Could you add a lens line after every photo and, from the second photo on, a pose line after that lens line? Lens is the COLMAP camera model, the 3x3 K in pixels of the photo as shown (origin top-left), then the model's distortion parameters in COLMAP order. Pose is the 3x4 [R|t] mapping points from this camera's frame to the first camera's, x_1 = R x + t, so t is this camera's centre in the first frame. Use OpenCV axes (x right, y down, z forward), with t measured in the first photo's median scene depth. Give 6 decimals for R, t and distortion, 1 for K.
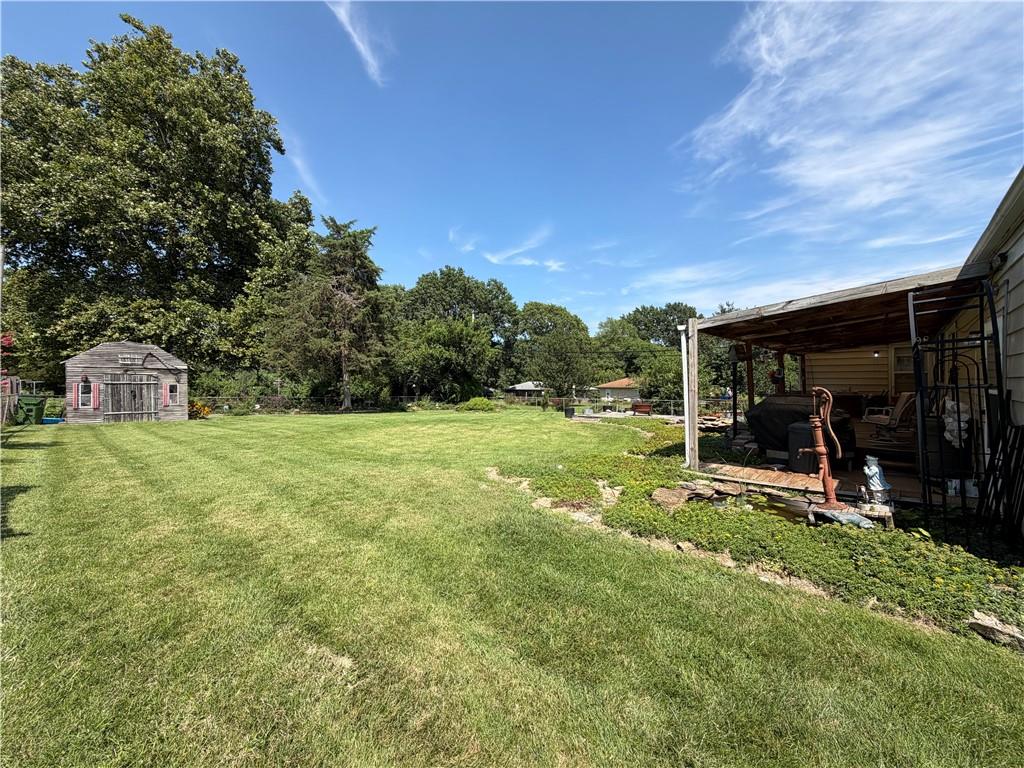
lens RADIAL K [[407.0, 0, 509.0], [0, 407.0, 384.0], [0, 0, 1]] dist [-0.000101, 0.000138]
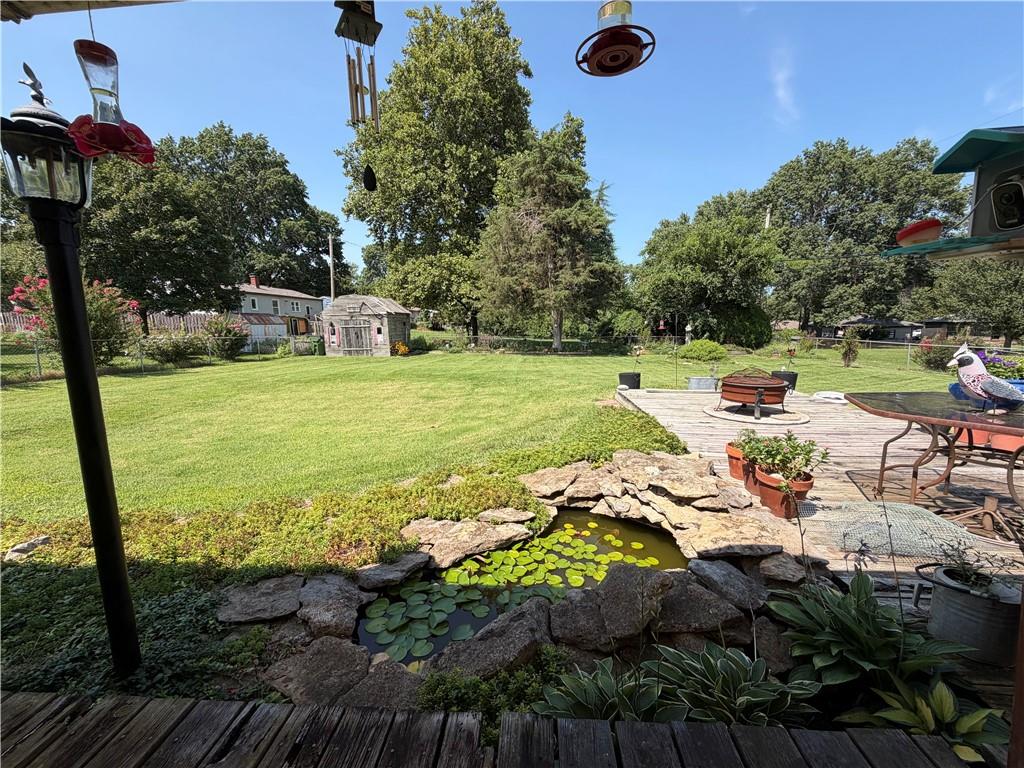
lens RADIAL K [[407.0, 0, 513.9], [0, 407.0, 383.2], [0, 0, 1]] dist [-0.000101, 0.000138]
pose [[0.633646, 0.099315, -0.767222, 0.274361], [0.023866, 0.988744, 0.147701, -0.001868], [0.773255, -0.111901, 0.624143, 0.369157]]
